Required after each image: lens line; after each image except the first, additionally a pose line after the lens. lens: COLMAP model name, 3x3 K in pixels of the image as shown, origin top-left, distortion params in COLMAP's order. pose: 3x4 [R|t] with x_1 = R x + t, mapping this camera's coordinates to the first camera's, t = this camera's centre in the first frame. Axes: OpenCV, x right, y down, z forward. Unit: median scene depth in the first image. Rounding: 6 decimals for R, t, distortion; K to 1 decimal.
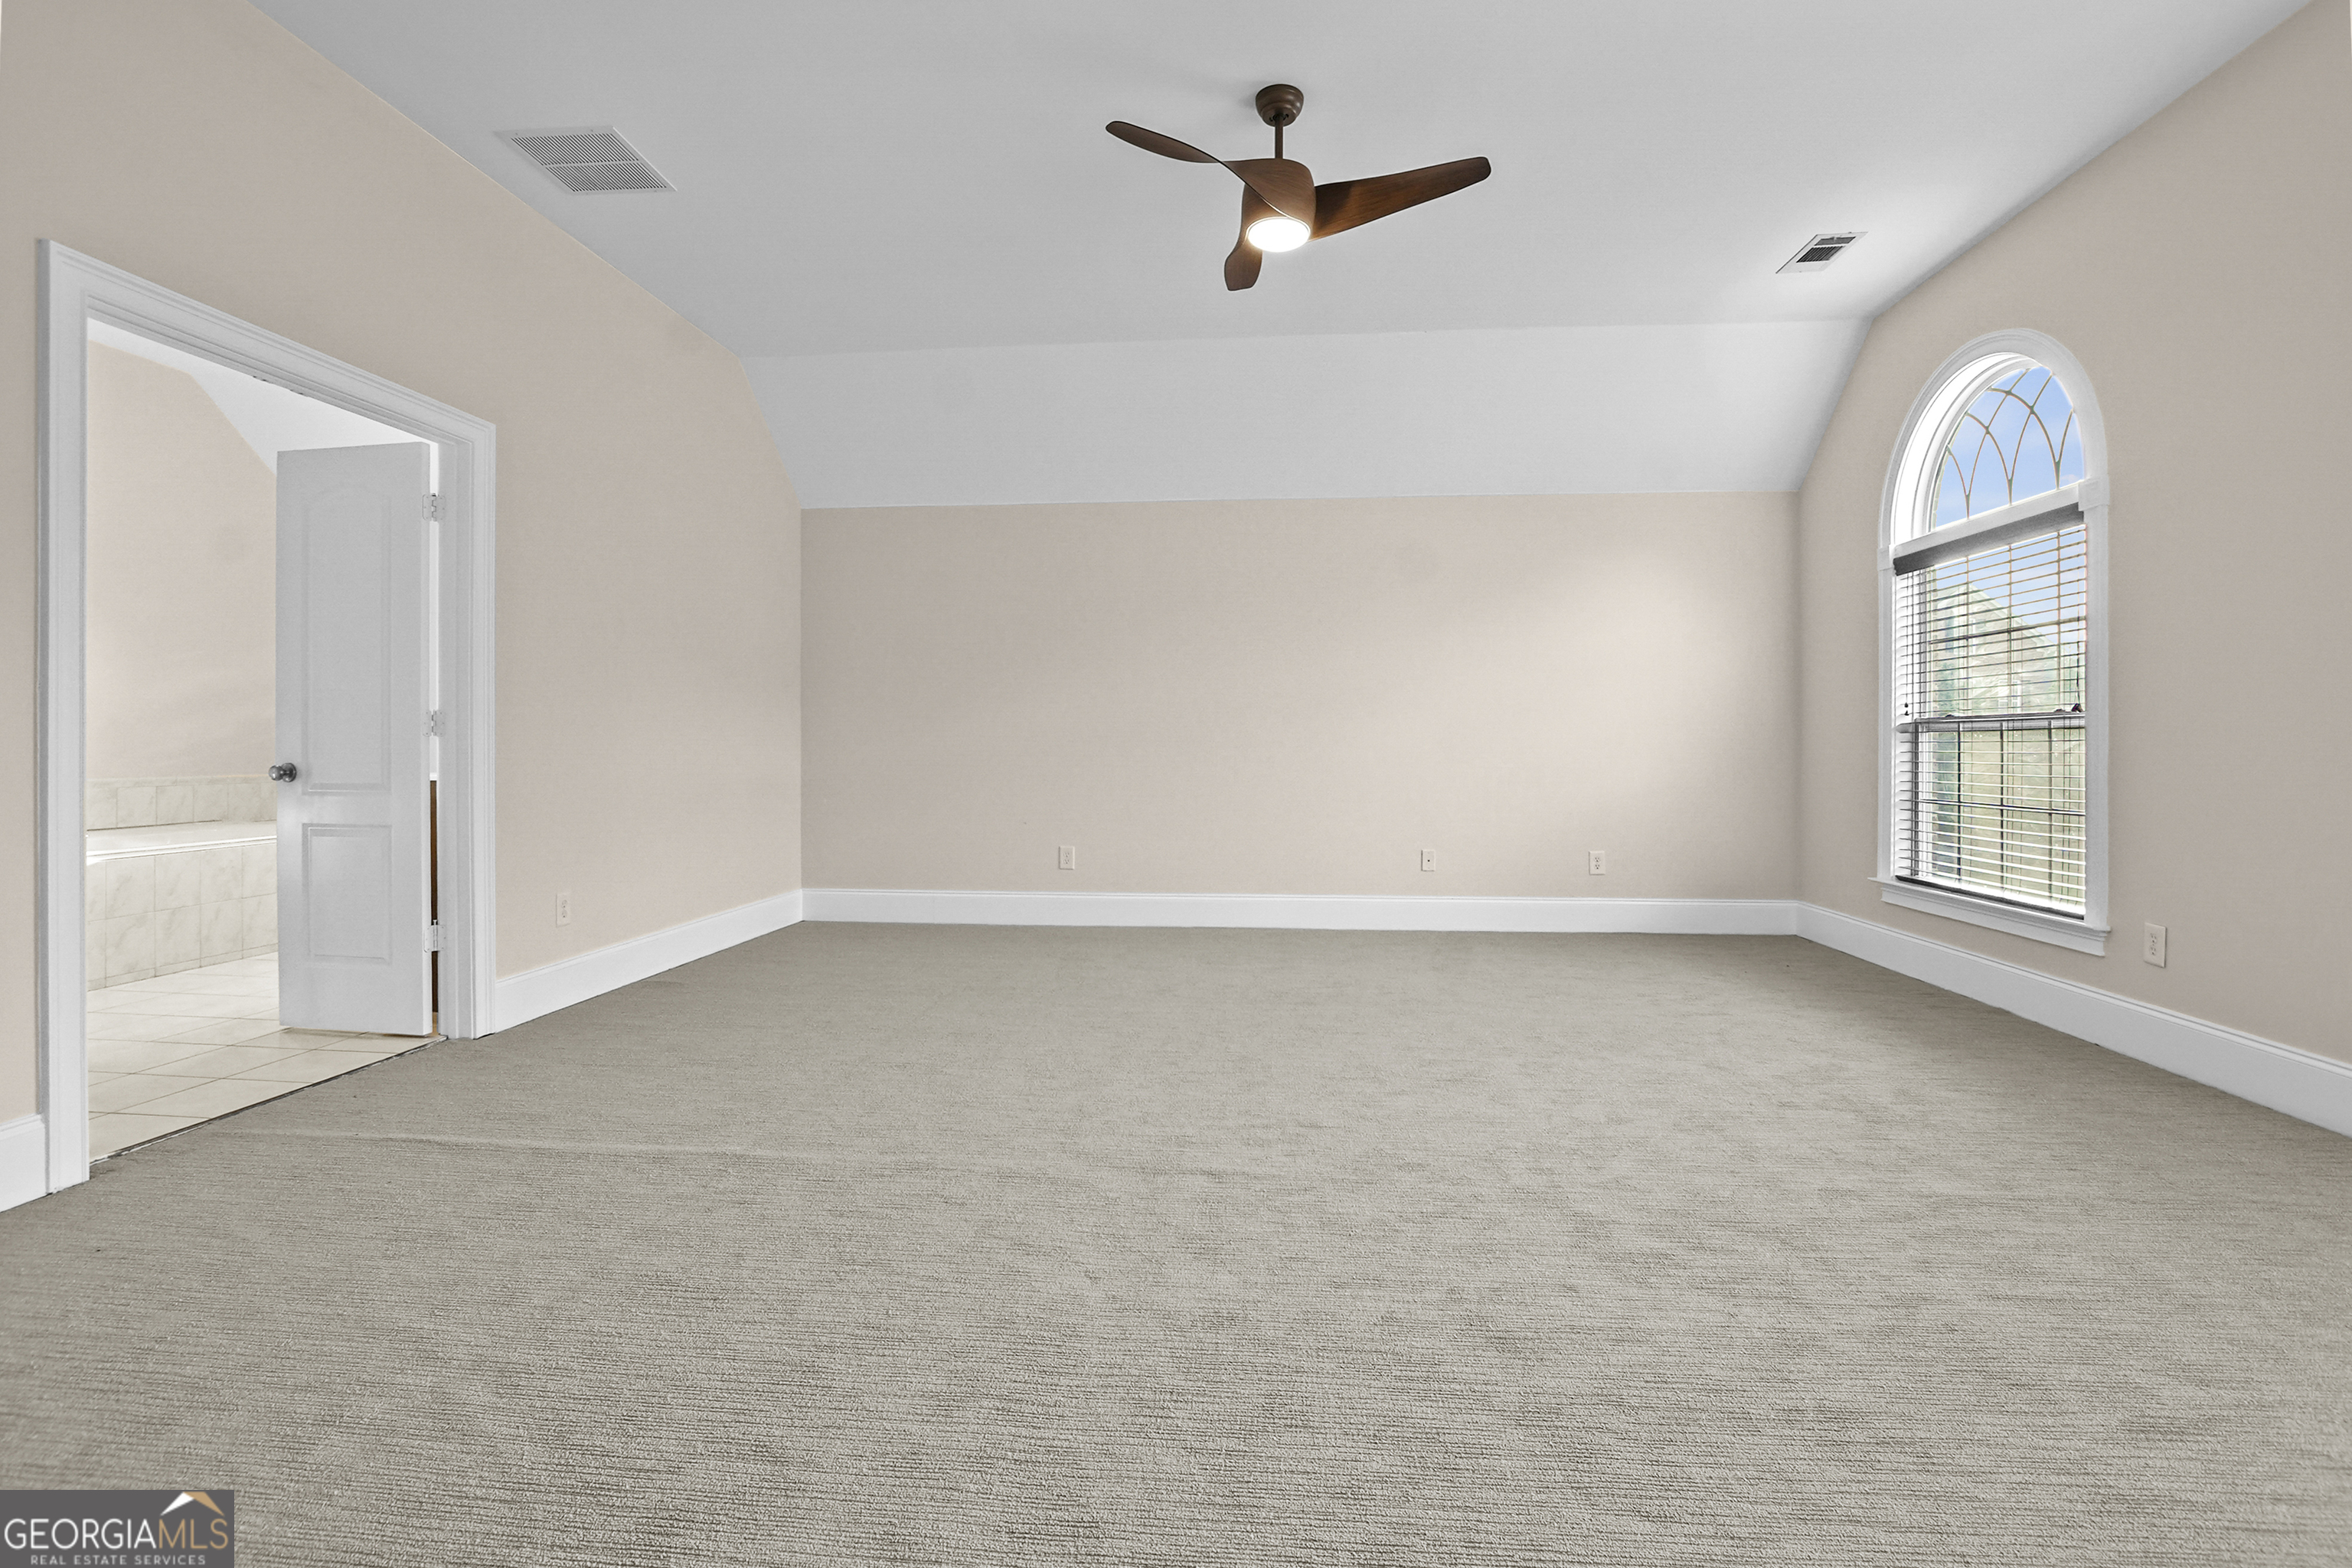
lens RADIAL K [[1079.0, 0, 1160.7], [0, 1079.0, 768.4], [0, 0, 1]] dist [-0.024700, 0.002715]
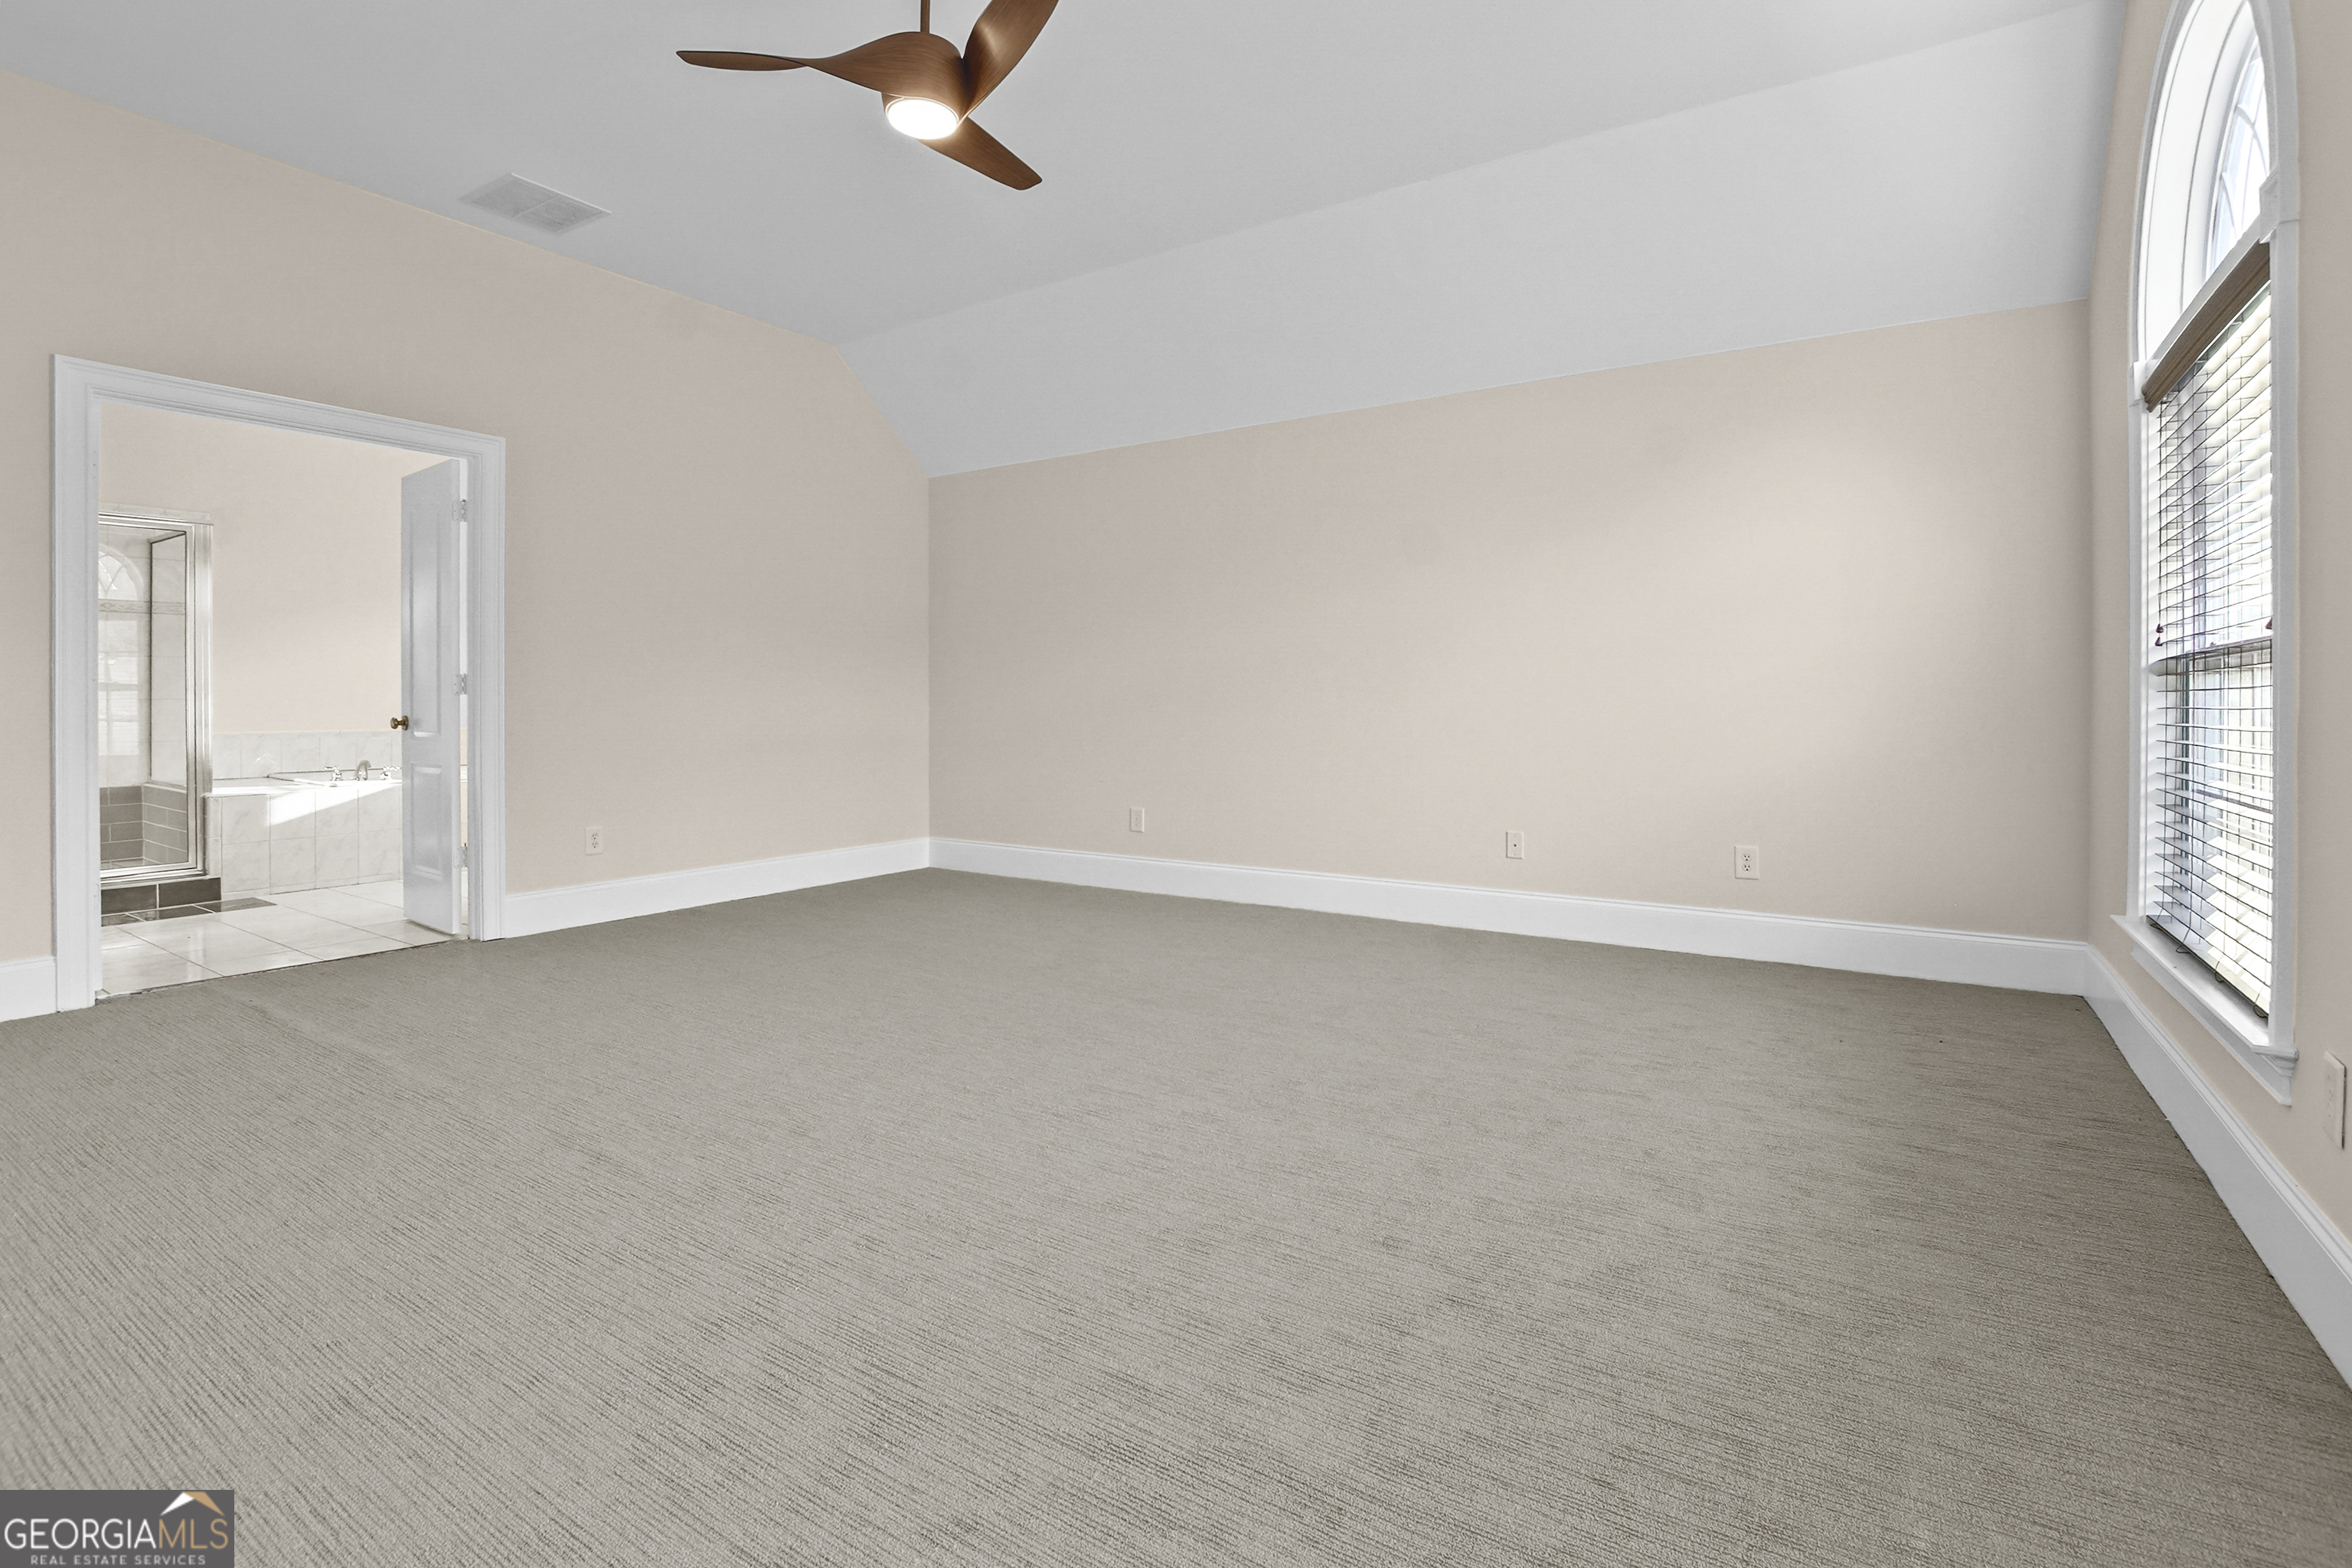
lens RADIAL K [[1079.0, 0, 1104.1], [0, 1079.0, 725.7], [0, 0, 1]] dist [-0.024700, 0.002715]
pose [[0.879122, 0.007898, -0.476532, 0.497202], [-0.008227, 0.999965, 0.001396, -0.001370], [0.476526, 0.002693, 0.879156, 0.225422]]
